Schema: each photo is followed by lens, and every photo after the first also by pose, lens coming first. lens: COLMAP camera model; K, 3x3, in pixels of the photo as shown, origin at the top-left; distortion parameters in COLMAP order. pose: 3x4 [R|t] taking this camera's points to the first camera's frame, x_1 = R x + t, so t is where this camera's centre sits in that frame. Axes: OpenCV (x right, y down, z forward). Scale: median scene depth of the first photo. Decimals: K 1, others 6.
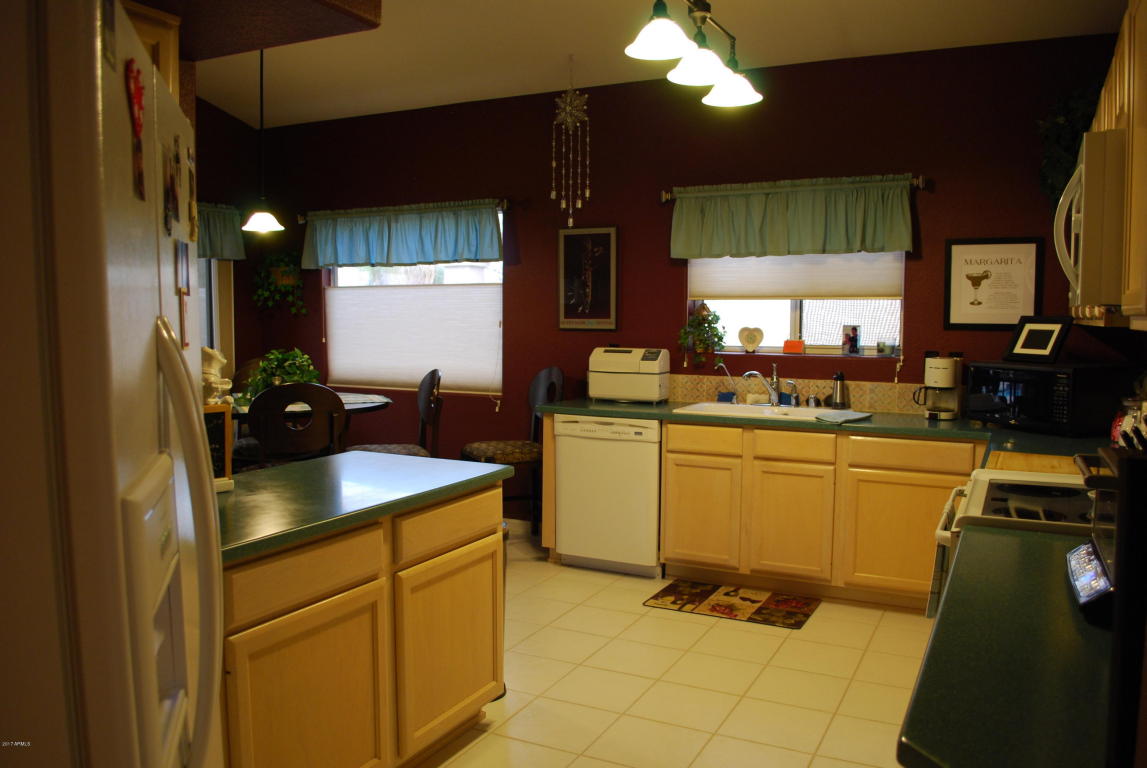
lens RADIAL K [[903.4, 0, 574.2], [0, 903.4, 388.1], [0, 0, 1]] dist [-0.087510, 0.013819]
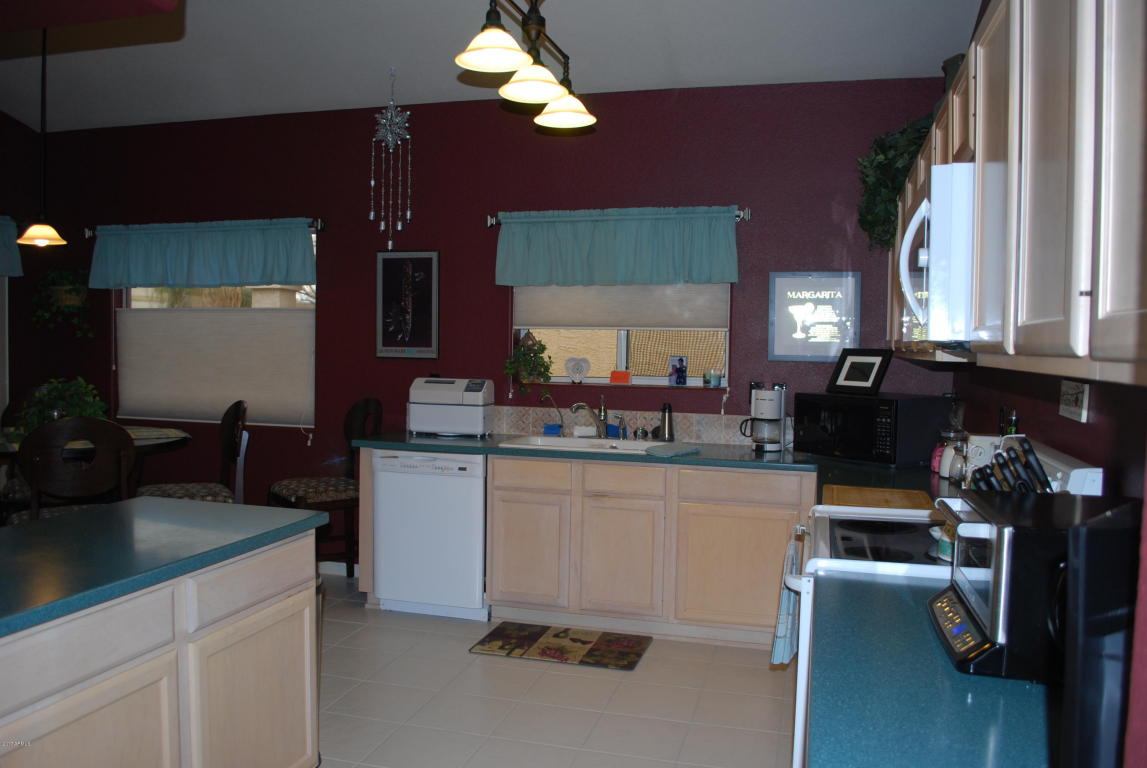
lens RADIAL K [[903.4, 0, 576.6], [0, 903.4, 387.3], [0, 0, 1]] dist [-0.087510, 0.013819]
pose [[0.979124, 0.001994, 0.203252, -0.003579], [0.004223, 0.999536, -0.030150, -0.005895], [-0.203218, 0.030379, 0.978662, 0.043827]]
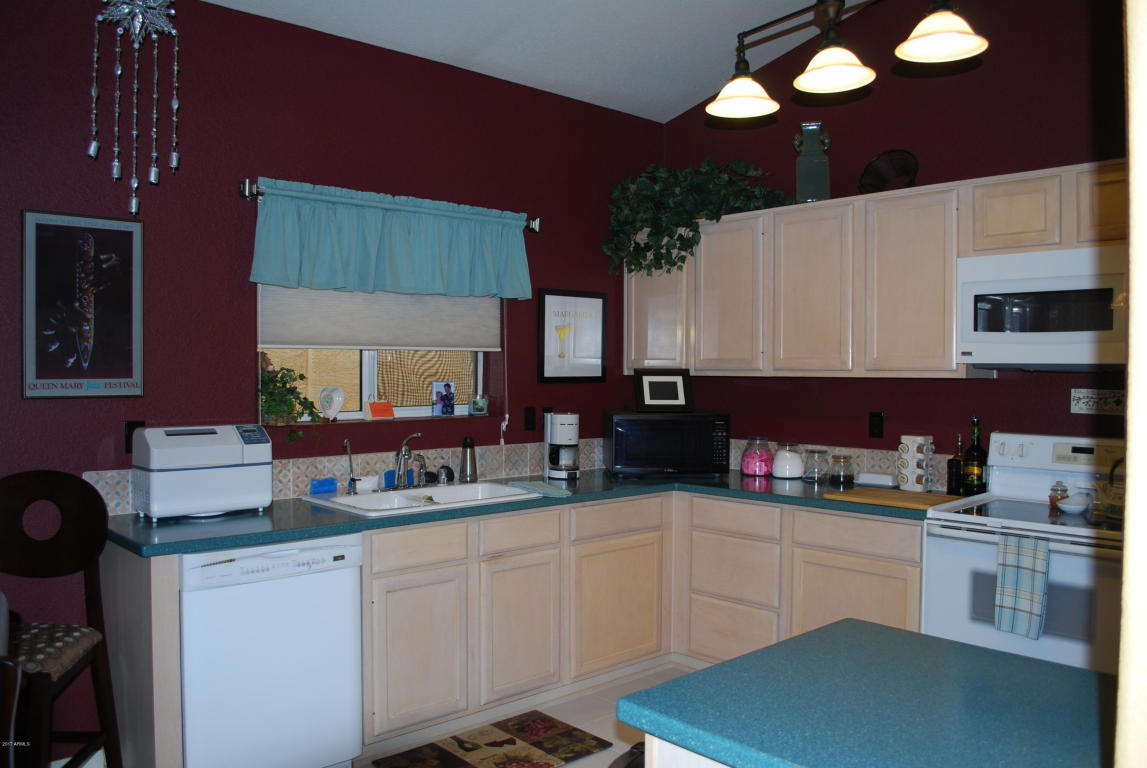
lens RADIAL K [[903.4, 0, 578.4], [0, 903.4, 388.0], [0, 0, 1]] dist [-0.087510, 0.013819]
pose [[0.347420, -0.024166, 0.937398, -0.420831], [0.075562, 0.997138, -0.002298, -0.050372], [-0.934660, 0.071630, 0.348252, 0.567600]]
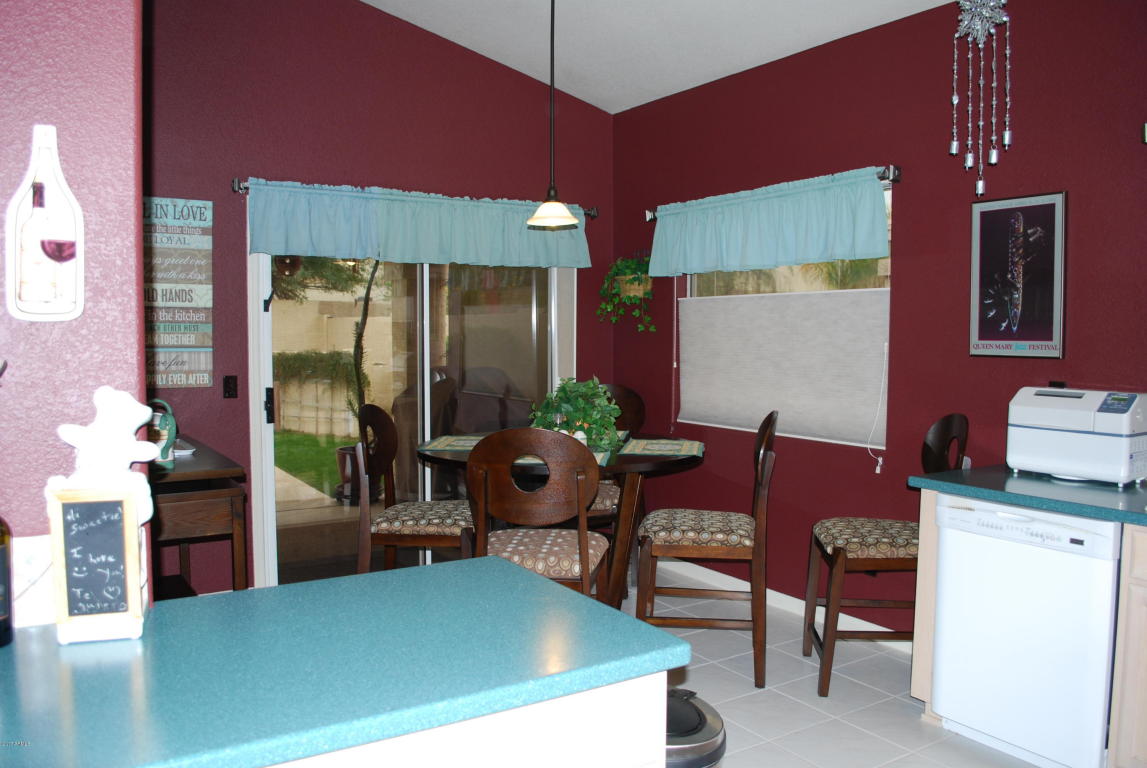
lens RADIAL K [[903.4, 0, 573.5], [0, 903.4, 390.8], [0, 0, 1]] dist [-0.087510, 0.013819]
pose [[0.860210, 0.031408, -0.508972, 0.070473], [-0.041188, 0.999120, -0.007957, -0.025492], [0.508274, 0.027808, 0.860746, 0.329982]]
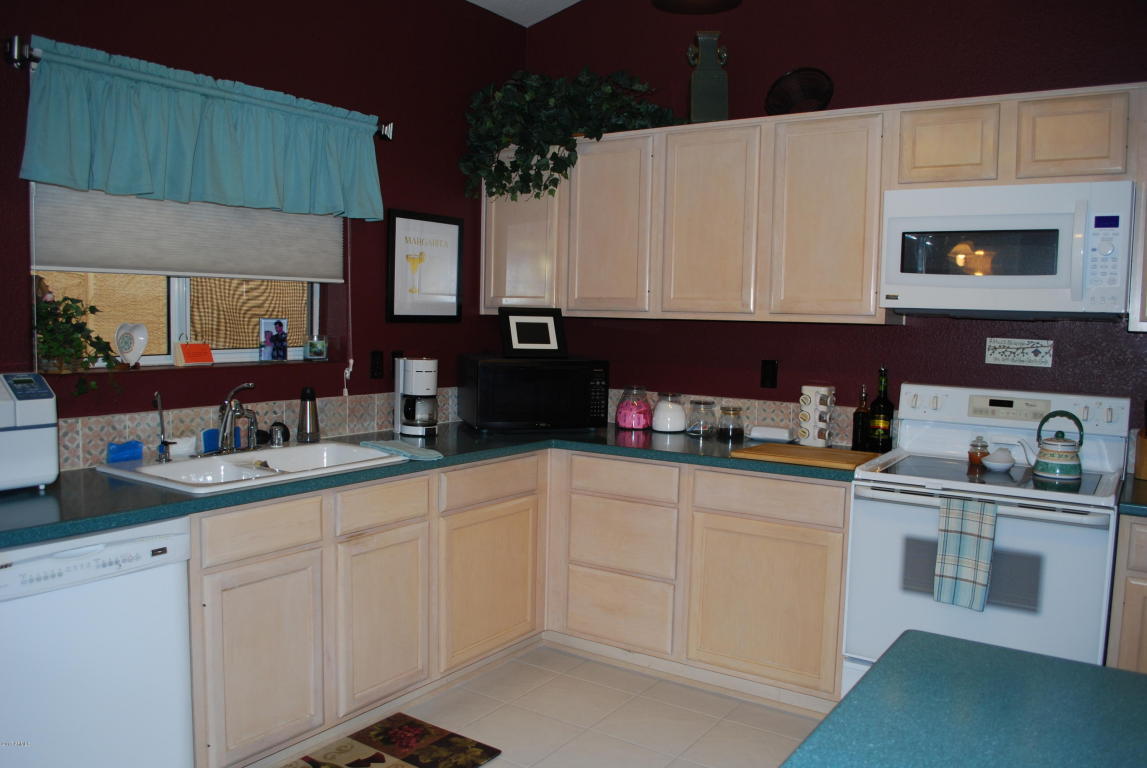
lens RADIAL K [[903.4, 0, 577.4], [0, 903.4, 389.5], [0, 0, 1]] dist [-0.087510, 0.013819]
pose [[0.121034, -0.084100, 0.989079, -0.326637], [0.060368, 0.995184, 0.077232, -0.052737], [-0.990811, 0.050361, 0.125528, 0.663622]]
